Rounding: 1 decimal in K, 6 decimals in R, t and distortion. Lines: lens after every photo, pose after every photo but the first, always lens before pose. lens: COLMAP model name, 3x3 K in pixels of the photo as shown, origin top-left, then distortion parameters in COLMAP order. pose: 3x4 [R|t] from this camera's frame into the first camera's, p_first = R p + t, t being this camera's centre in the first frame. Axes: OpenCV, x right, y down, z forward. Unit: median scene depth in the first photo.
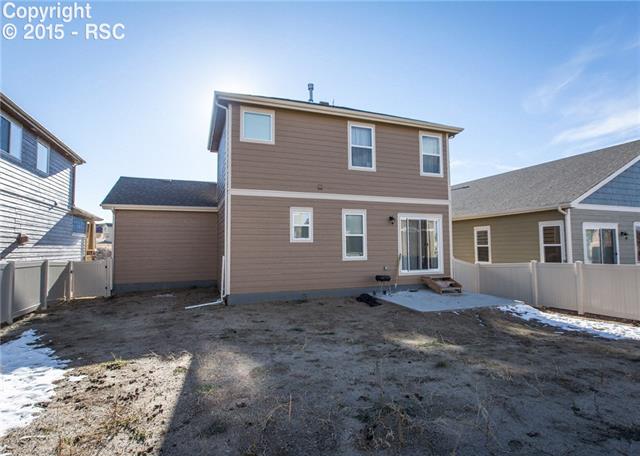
lens RADIAL K [[342.6, 0, 325.3], [0, 342.6, 227.2], [0, 0, 1]] dist [0.001644, -0.000631]
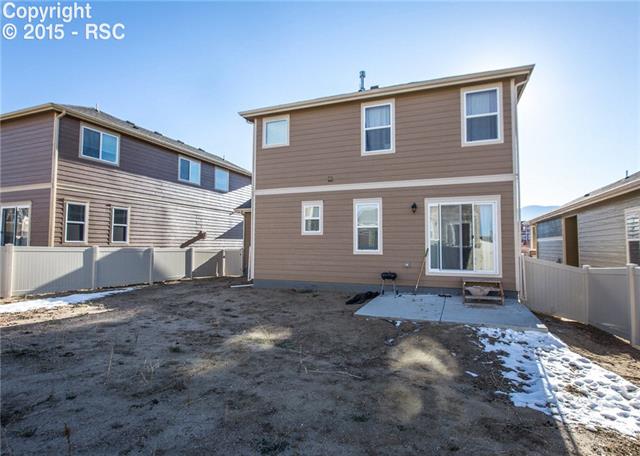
lens RADIAL K [[342.6, 0, 325.3], [0, 342.6, 227.2], [0, 0, 1]] dist [0.001644, -0.000631]
pose [[0.739974, -0.024137, -0.672202, 0.624737], [0.029679, 0.999554, -0.003221, 0.024185], [0.671980, -0.017567, 0.740361, 0.251447]]
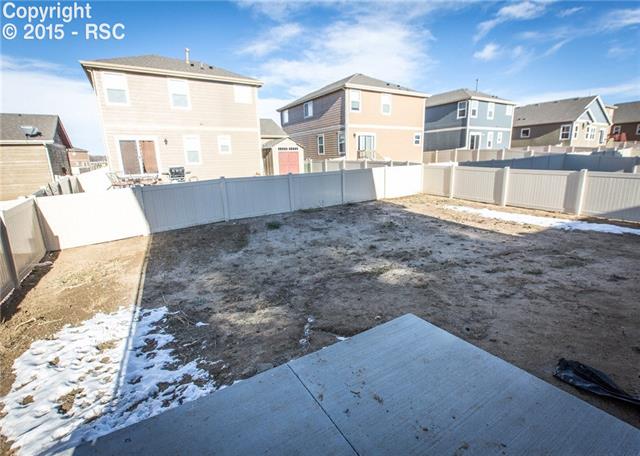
lens RADIAL K [[307.3, 0, 326.2], [0, 307.3, 228.4], [0, 0, 1]] dist [-0.000110, 0.000200]
pose [[-0.982714, 0.071547, -0.170745, 0.367870], [0.043892, 0.986049, 0.160563, 0.030315], [0.179851, 0.150294, -0.972145, 1.089997]]
